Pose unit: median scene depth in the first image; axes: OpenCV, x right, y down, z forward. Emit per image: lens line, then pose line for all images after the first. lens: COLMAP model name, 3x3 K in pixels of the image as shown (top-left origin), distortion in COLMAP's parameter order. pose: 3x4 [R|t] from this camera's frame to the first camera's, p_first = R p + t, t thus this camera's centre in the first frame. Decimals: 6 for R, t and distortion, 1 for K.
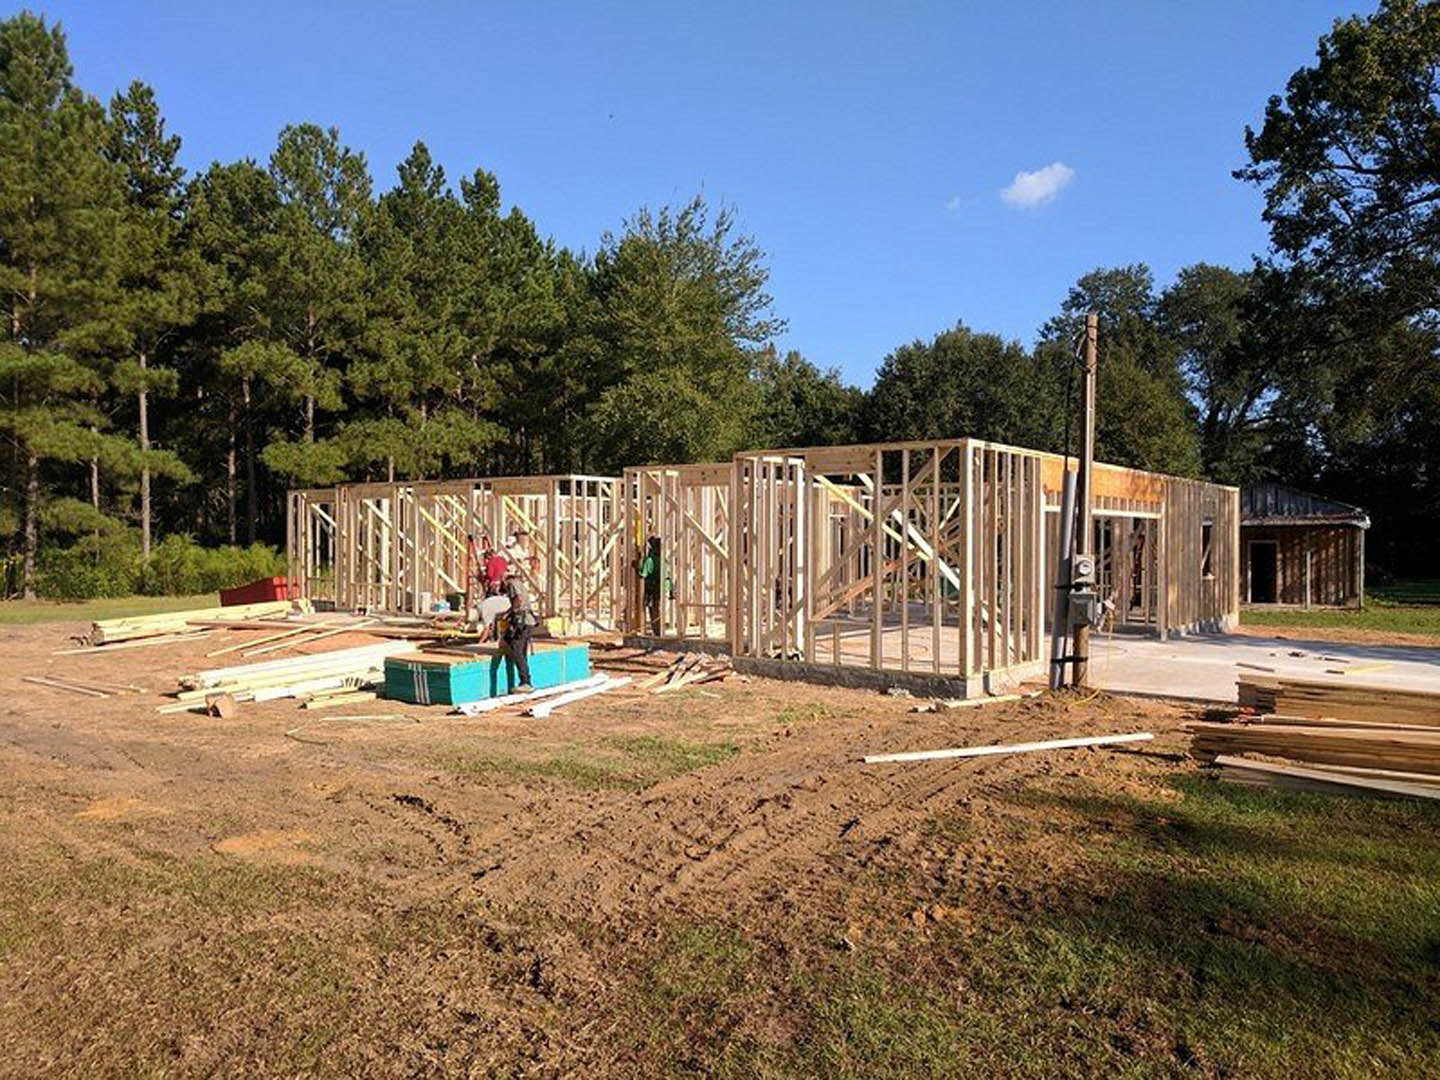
lens RADIAL K [[1081.0, 0, 721.9], [0, 1081.0, 565.4], [0, 0, 1]] dist [-0.001440, 0.020919]
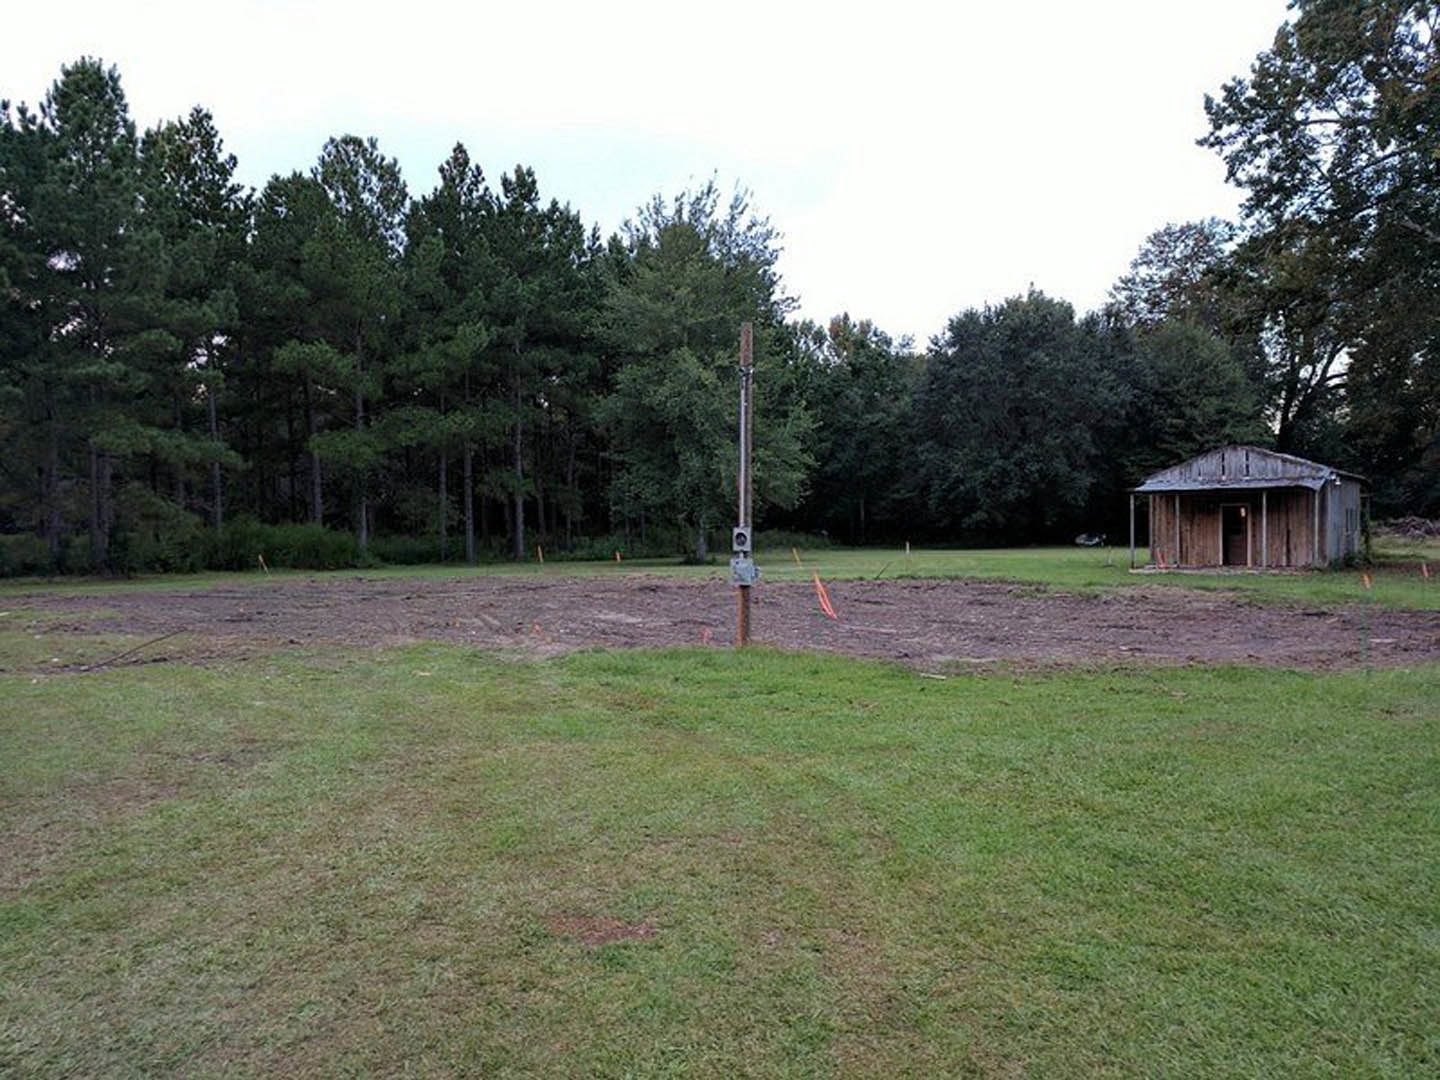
lens RADIAL K [[1081.0, 0, 726.8], [0, 1081.0, 565.1], [0, 0, 1]] dist [-0.001440, 0.020919]
pose [[0.992413, -0.010748, -0.122481, 0.109679], [0.014448, 0.999464, 0.029362, -0.003256], [0.122099, -0.030909, 0.992036, -0.039518]]
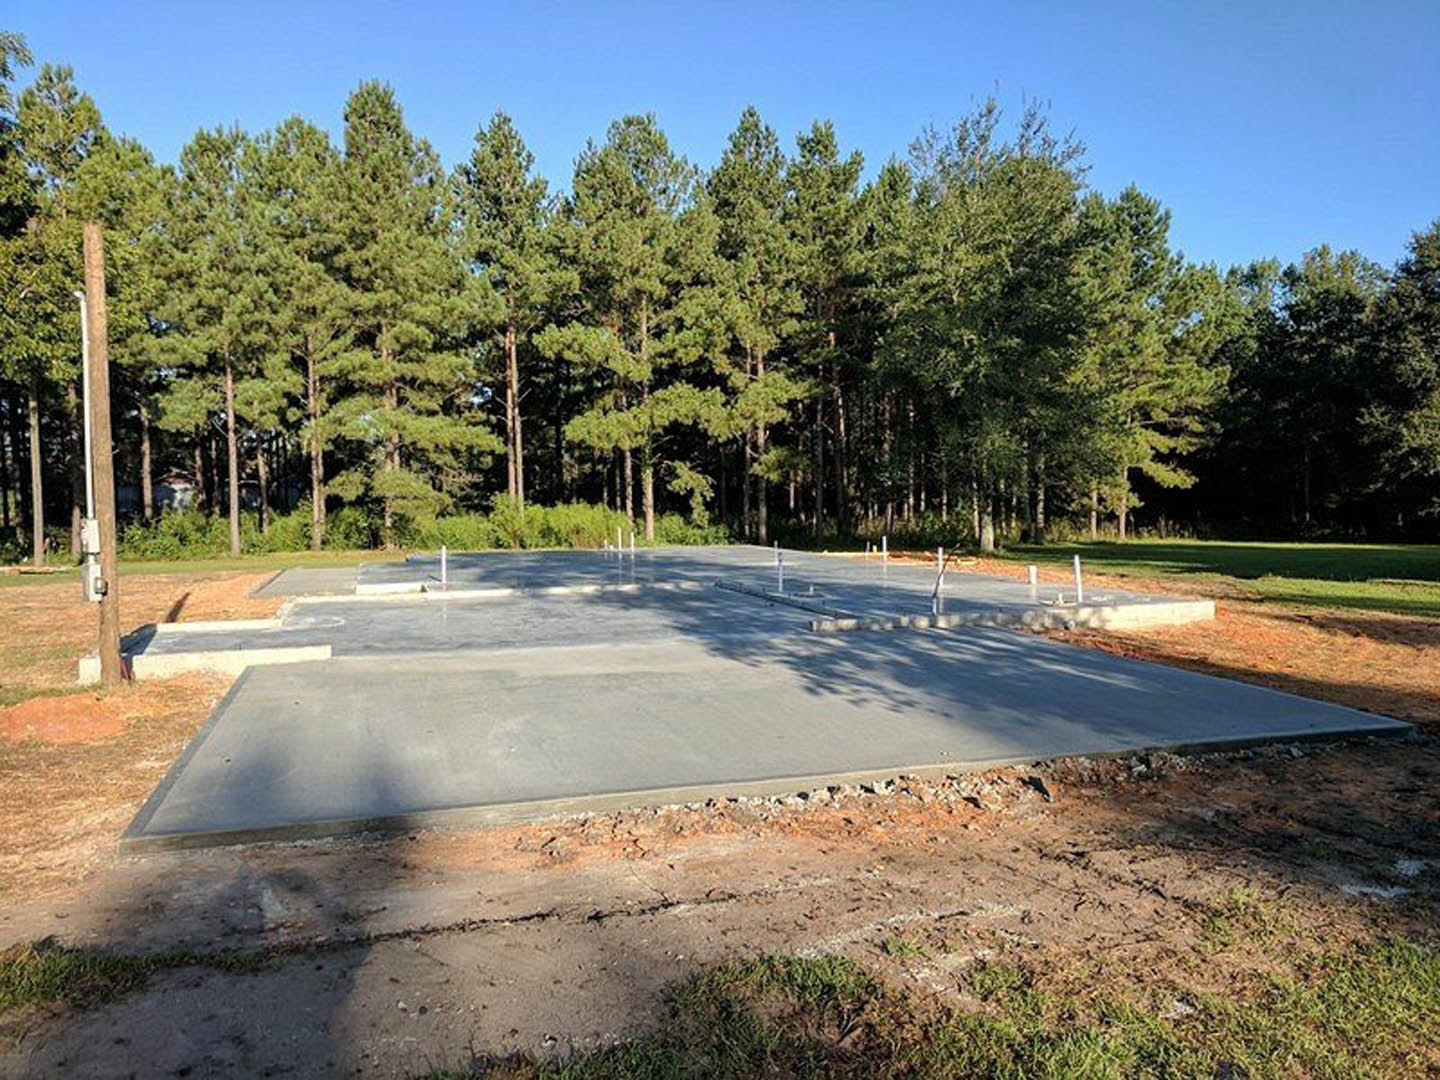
lens RADIAL K [[1081.0, 0, 706.9], [0, 1081.0, 540.6], [0, 0, 1]] dist [-0.001440, 0.020919]
pose [[0.819511, 0.007521, -0.573014, 0.270906], [0.003906, 0.999817, 0.018710, -0.004432], [0.573050, -0.017571, 0.819332, 0.140683]]
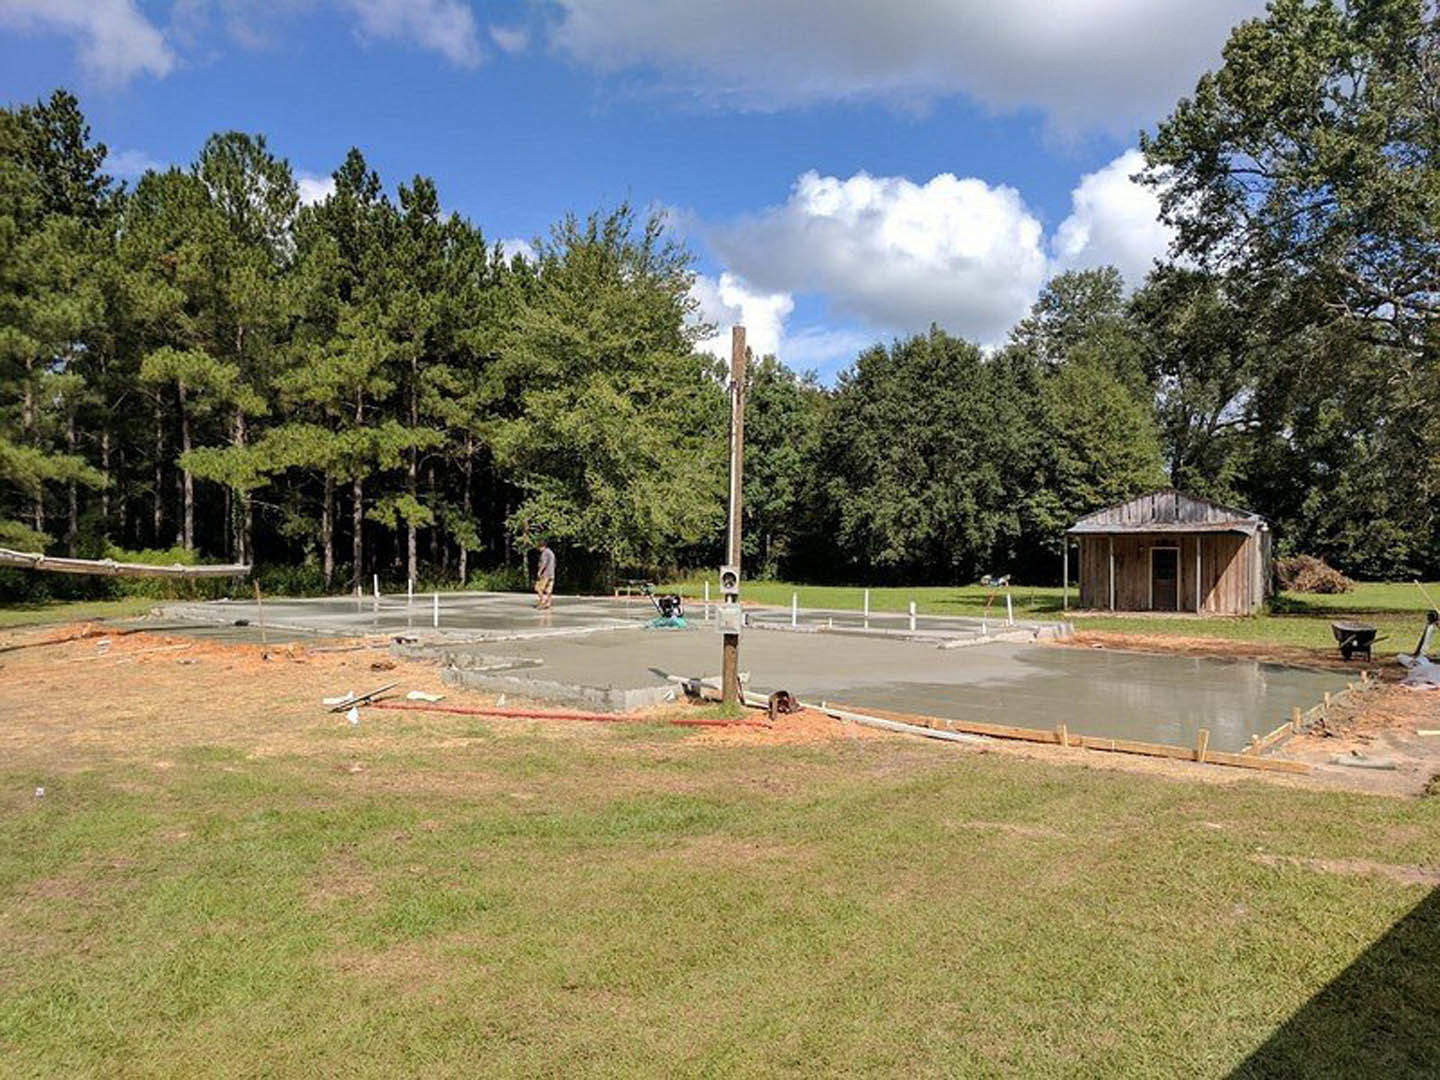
lens RADIAL K [[1081.0, 0, 721.1], [0, 1081.0, 567.7], [0, 0, 1]] dist [-0.001440, 0.020919]
pose [[0.999763, 0.002485, -0.021633, 0.082587], [-0.002466, 0.999997, 0.000893, -0.004414], [0.021635, -0.000839, 0.999766, 0.003761]]
